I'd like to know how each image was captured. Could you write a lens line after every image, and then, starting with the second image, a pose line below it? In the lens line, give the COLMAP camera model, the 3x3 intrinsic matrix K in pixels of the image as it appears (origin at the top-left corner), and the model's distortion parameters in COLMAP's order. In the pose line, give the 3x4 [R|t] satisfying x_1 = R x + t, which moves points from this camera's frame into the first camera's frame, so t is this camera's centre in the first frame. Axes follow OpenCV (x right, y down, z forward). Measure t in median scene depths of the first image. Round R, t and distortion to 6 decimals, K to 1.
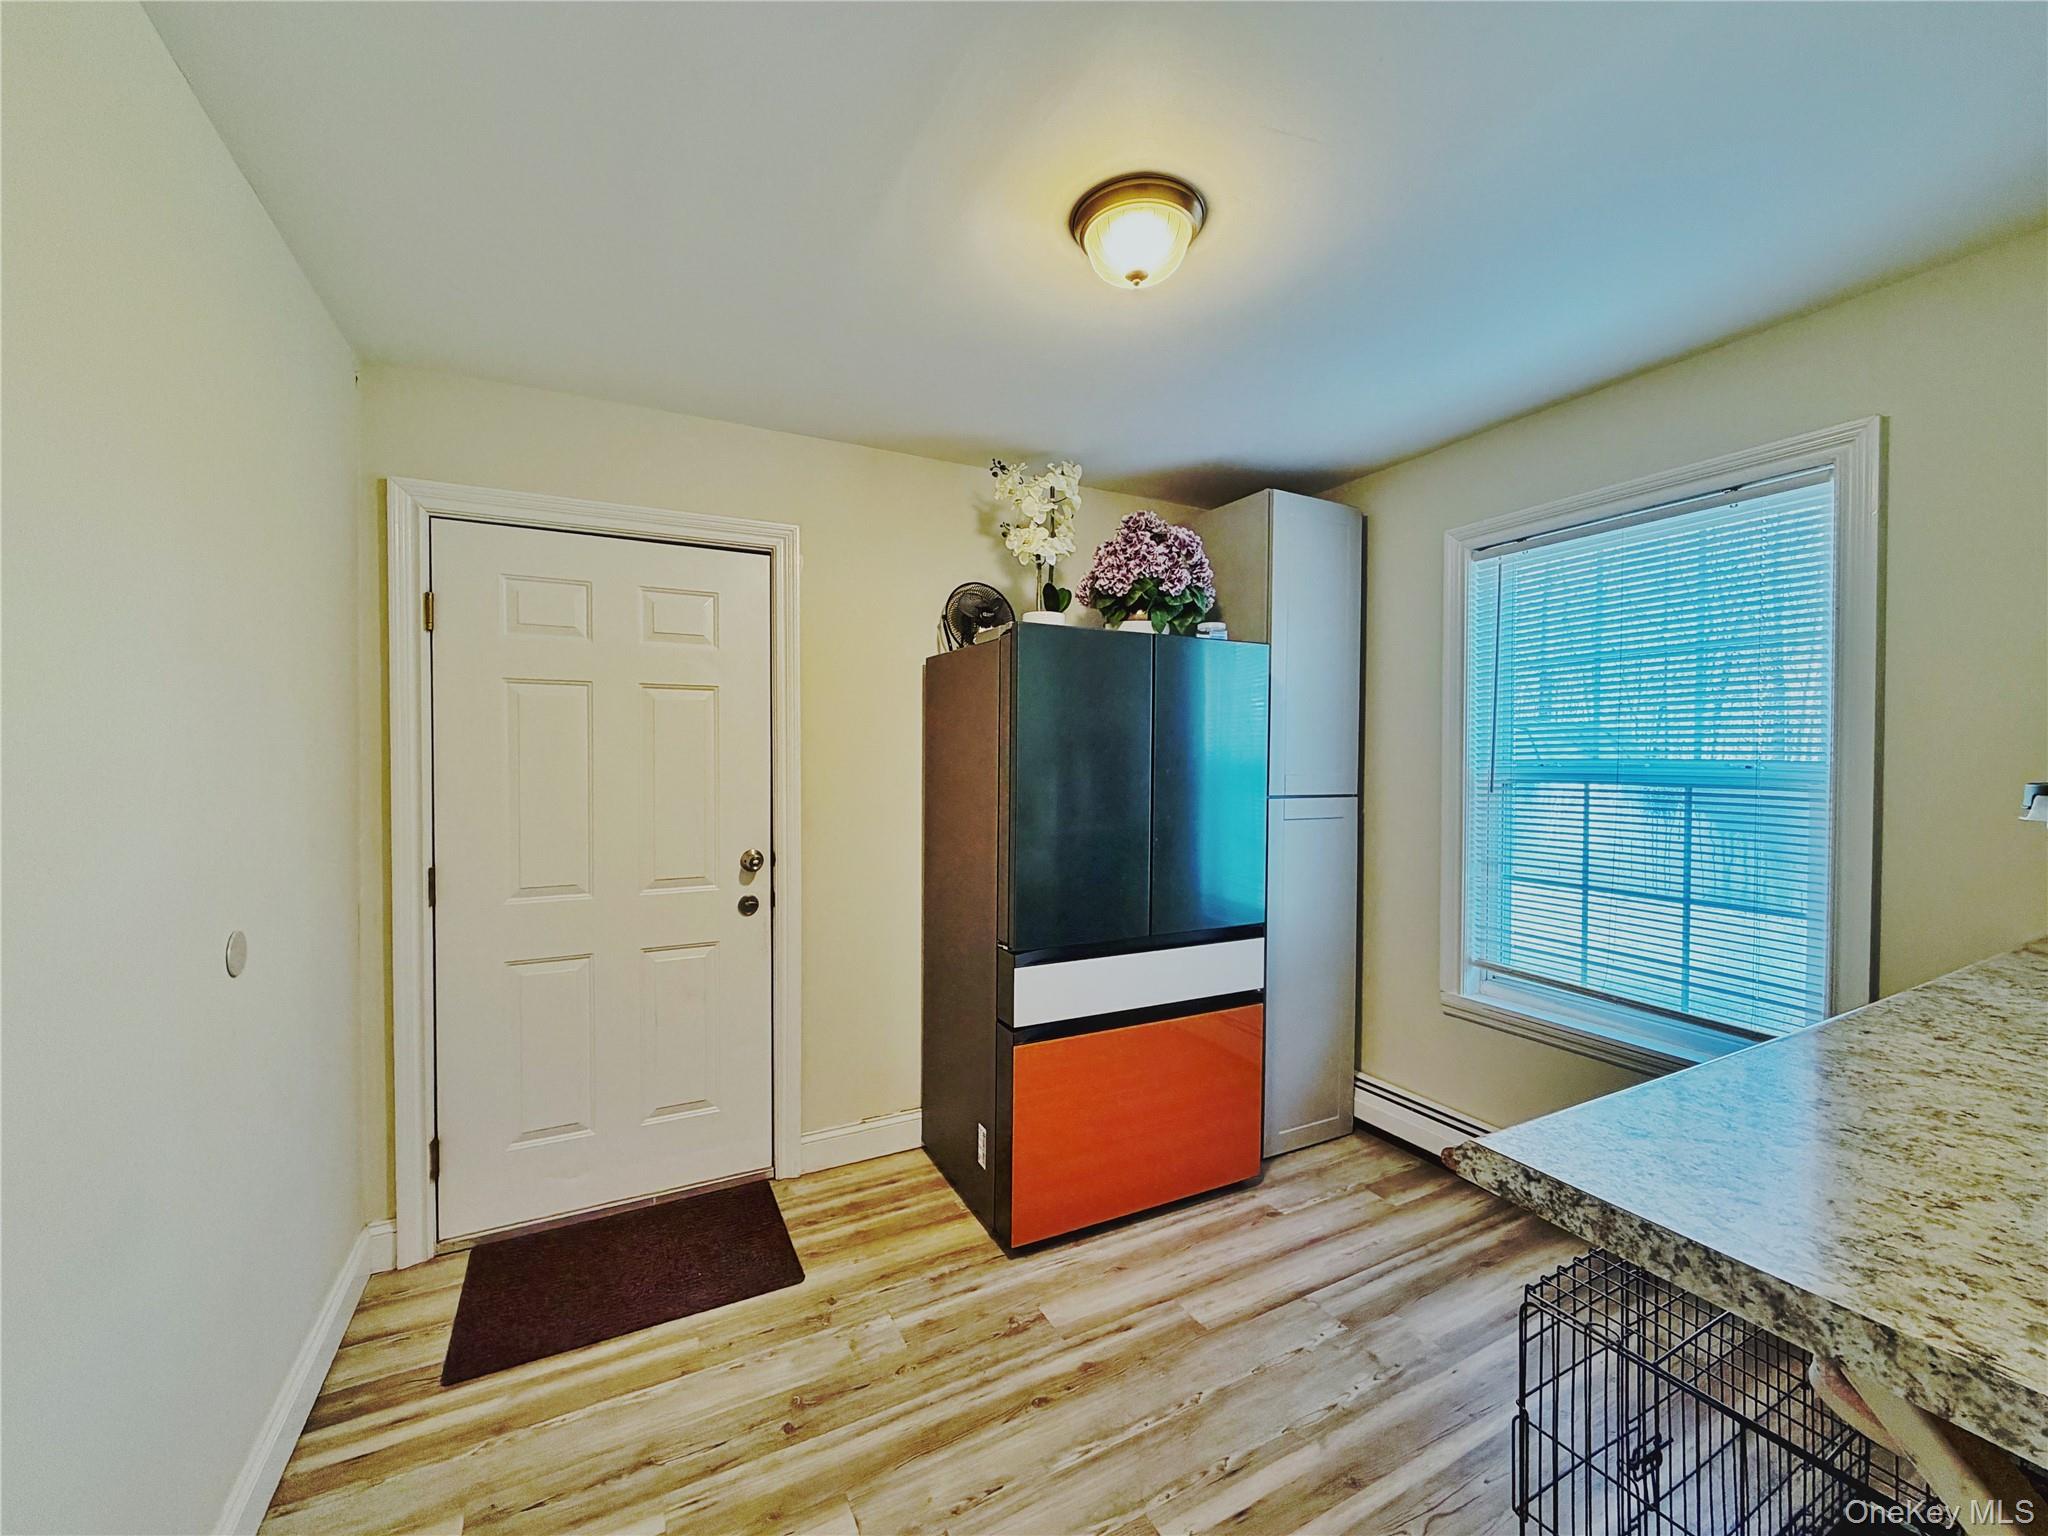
lens RADIAL K [[813.2, 0, 1027.4], [0, 813.2, 765.1], [0, 0, 1]] dist [-0.000591, 0.000064]
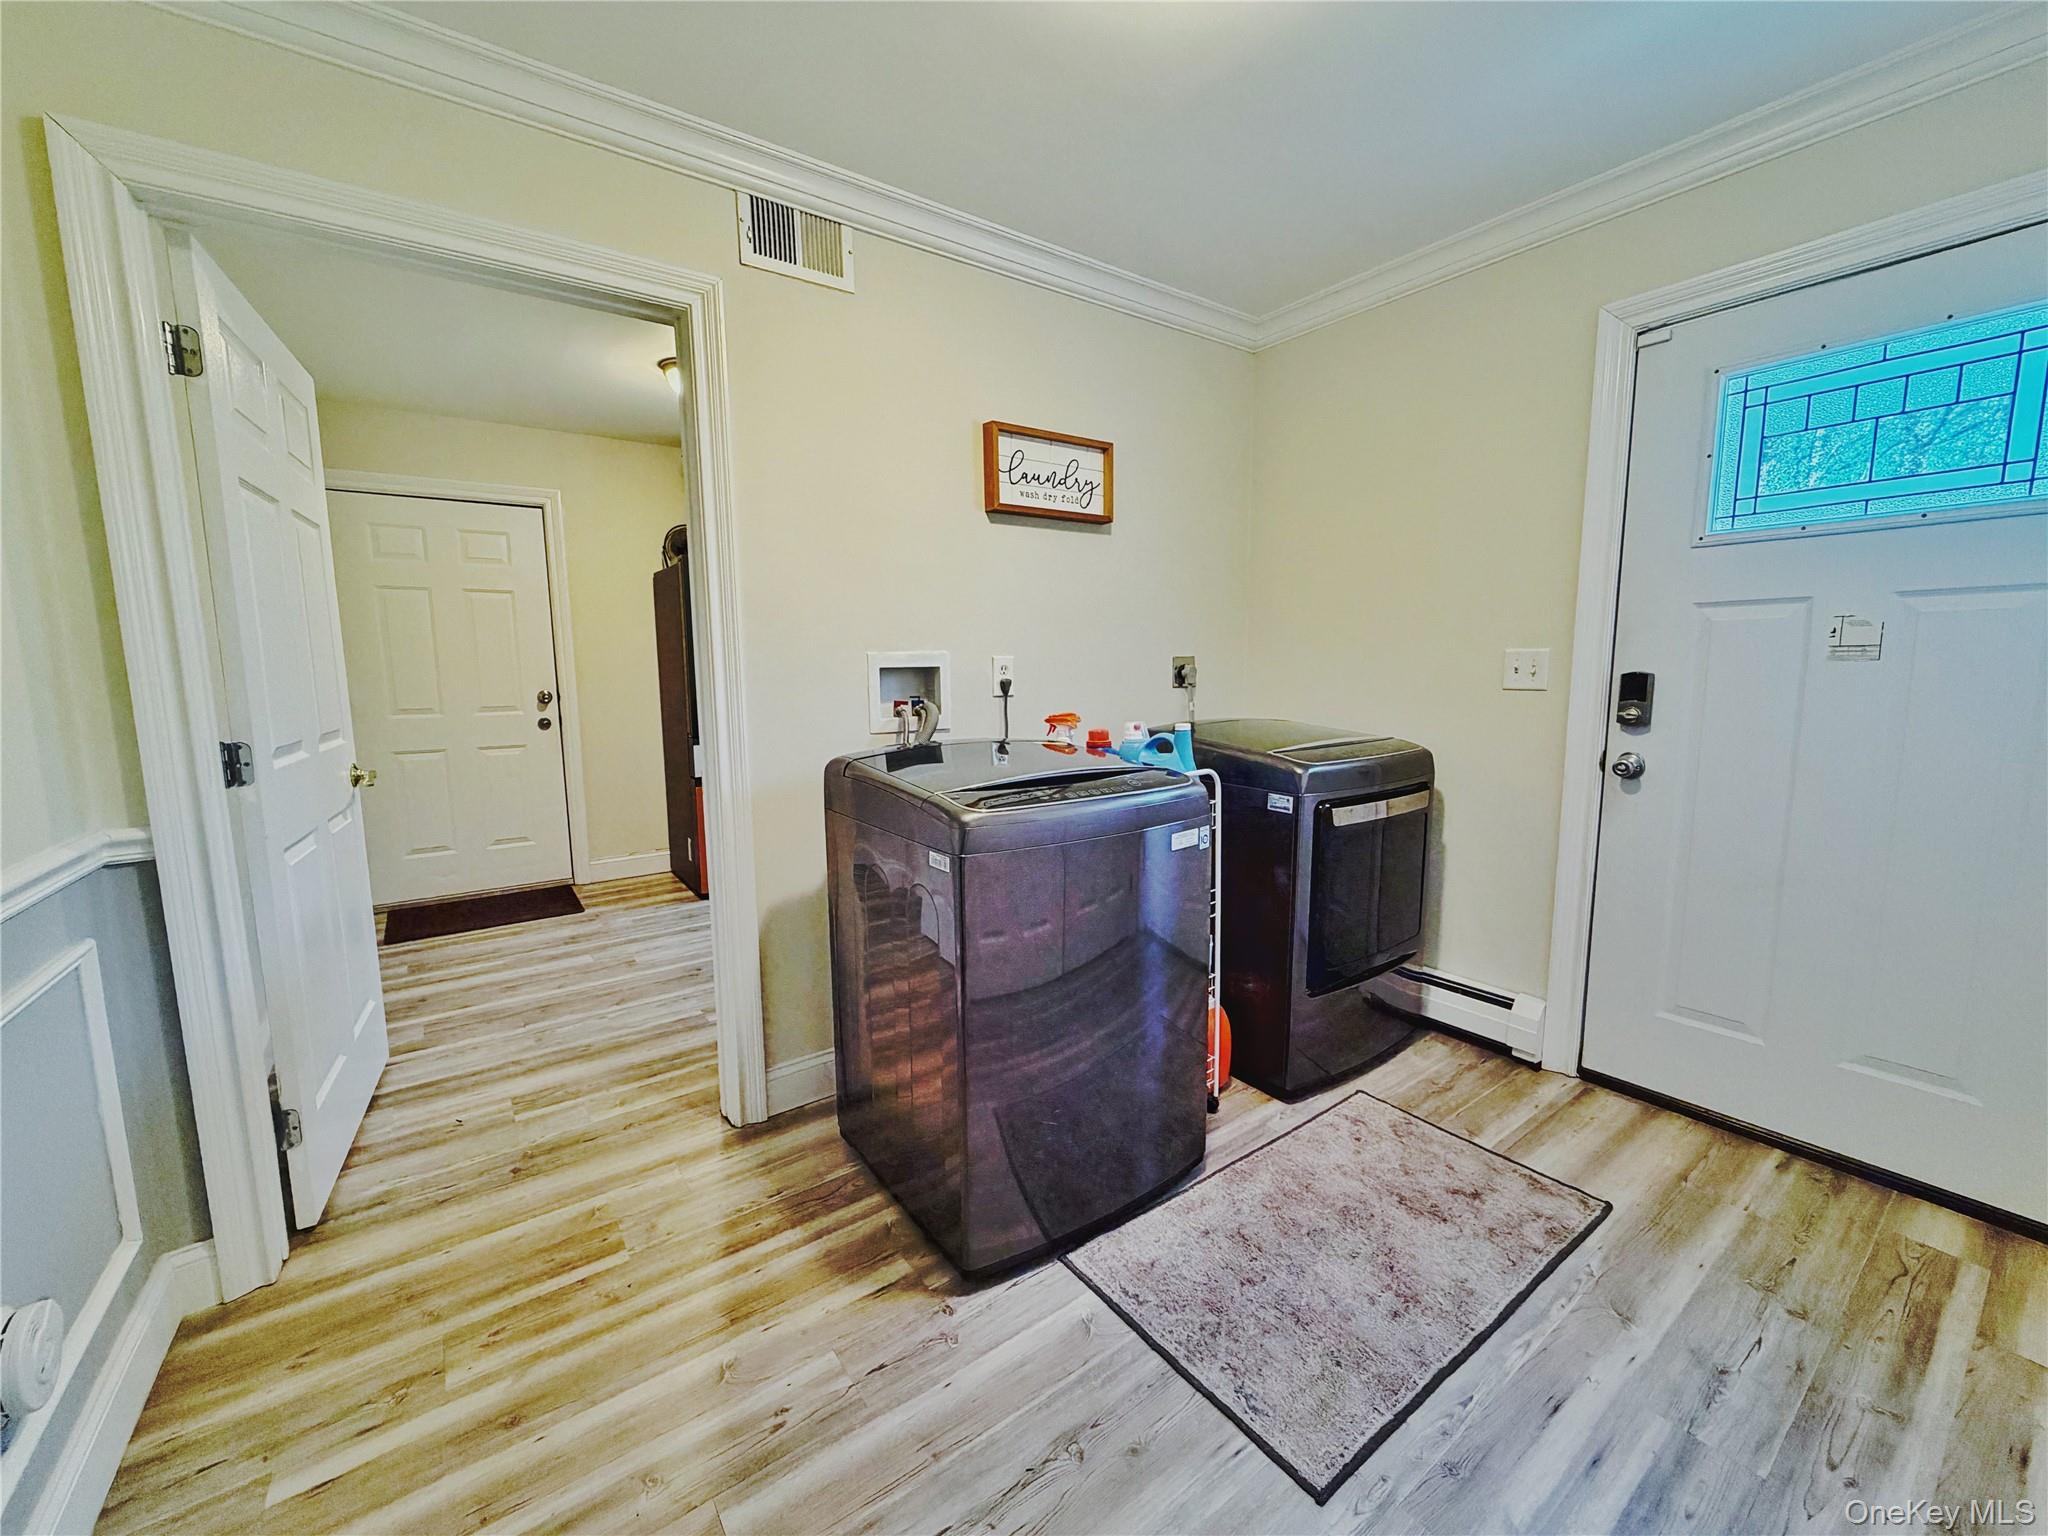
lens RADIAL K [[813.2, 0, 1020.0], [0, 813.2, 762.5], [0, 0, 1]] dist [-0.000591, 0.000064]
pose [[0.990907, -0.029146, 0.131352, 0.417803], [0.014119, 0.993390, 0.113915, 0.077520], [-0.133804, -0.111025, 0.984769, -0.814752]]
